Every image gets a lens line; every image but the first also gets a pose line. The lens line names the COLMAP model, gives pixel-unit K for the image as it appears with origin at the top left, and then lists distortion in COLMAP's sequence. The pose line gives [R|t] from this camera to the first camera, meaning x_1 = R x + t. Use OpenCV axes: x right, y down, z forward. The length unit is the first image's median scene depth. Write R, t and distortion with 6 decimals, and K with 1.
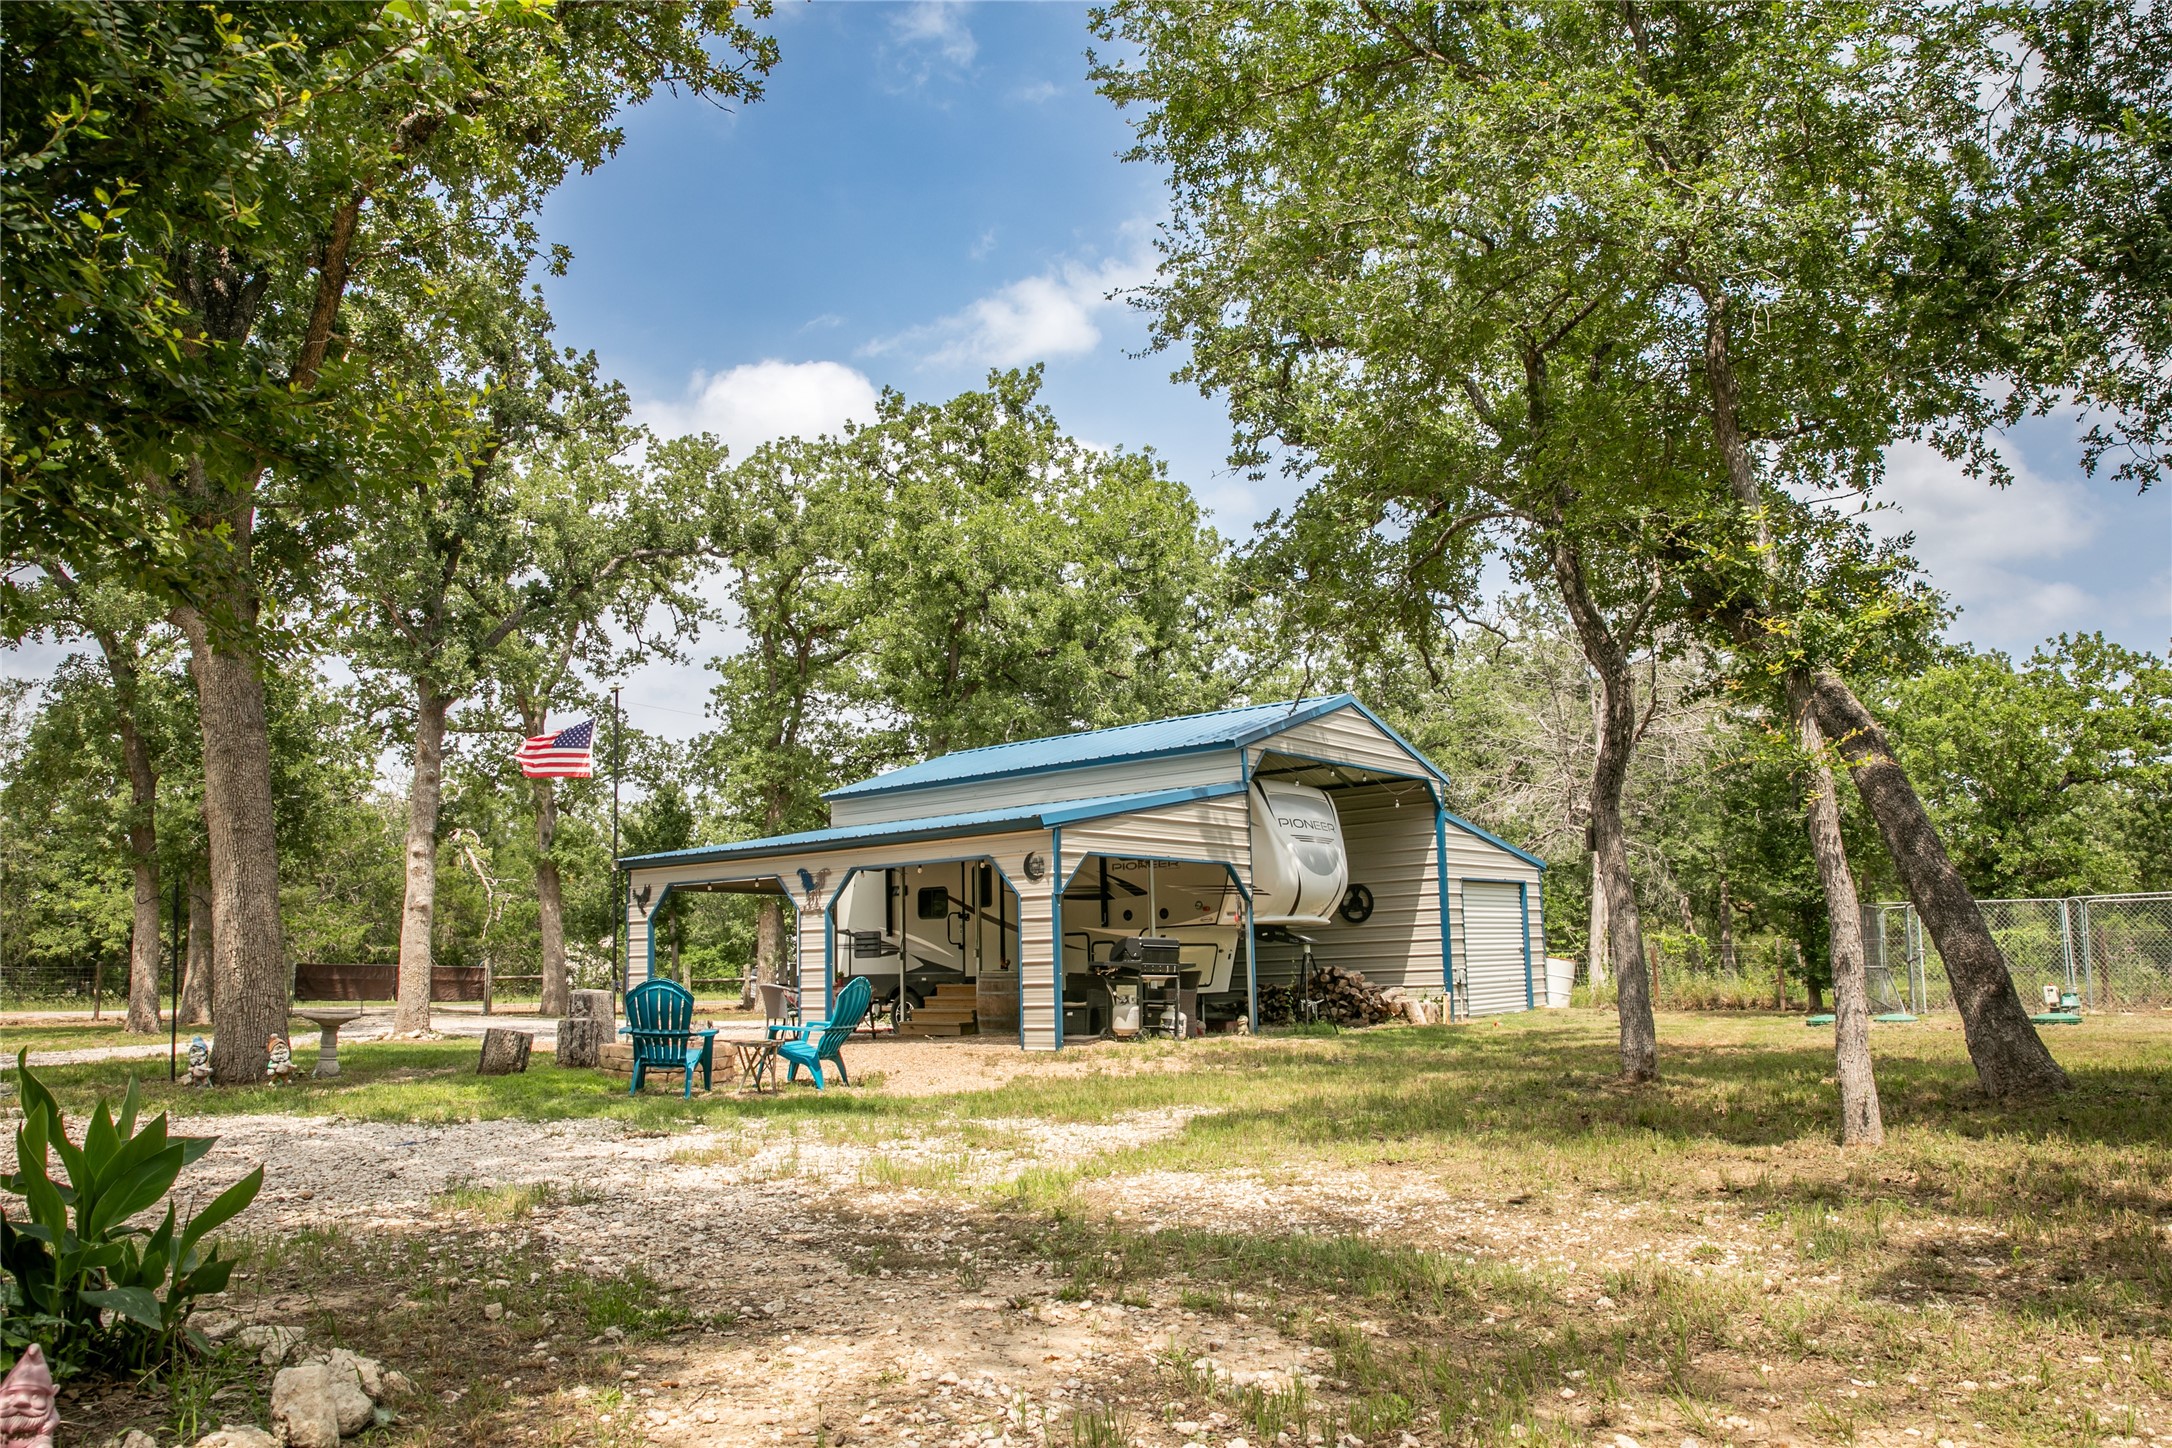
lens RADIAL K [[1552.5, 0, 1081.0], [0, 1552.5, 756.6], [0, 0, 1]] dist [-0.091107, 0.065228]
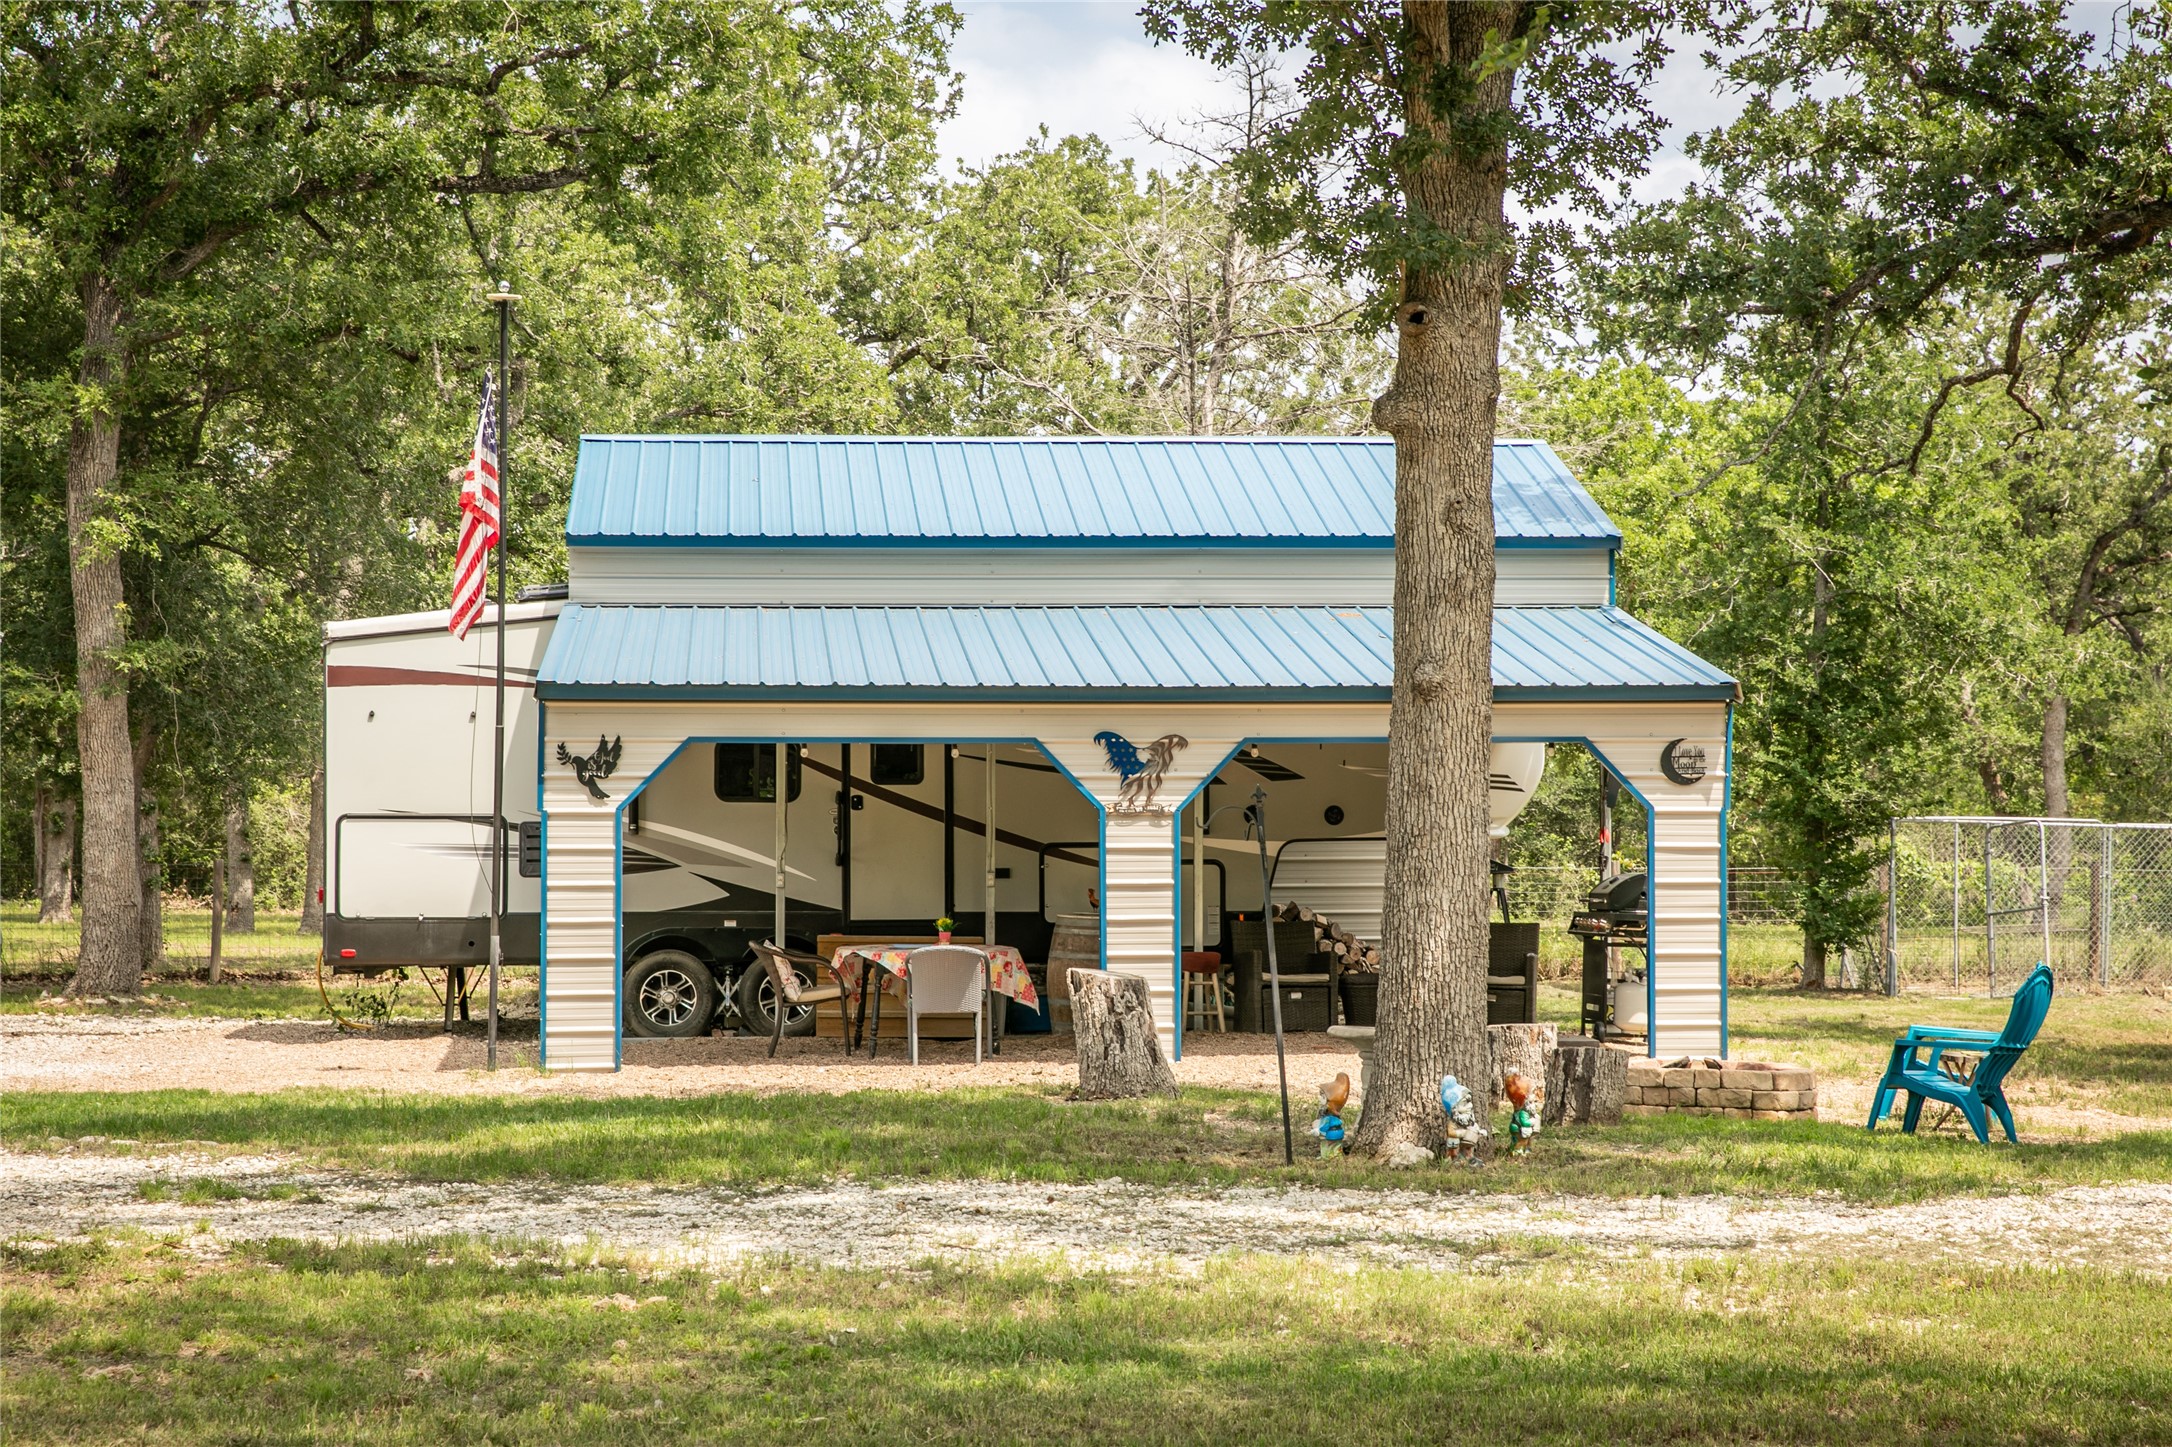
lens RADIAL K [[4332.1, 0, 1087.4], [0, 4332.1, 723.8], [0, 0, 1]] dist [0.036303, 0.037568]
pose [[0.720713, 0.033780, 0.692410, -0.981254], [-0.112063, 0.991353, 0.068280, -0.024785], [-0.684116, -0.126804, 0.718266, -0.047417]]
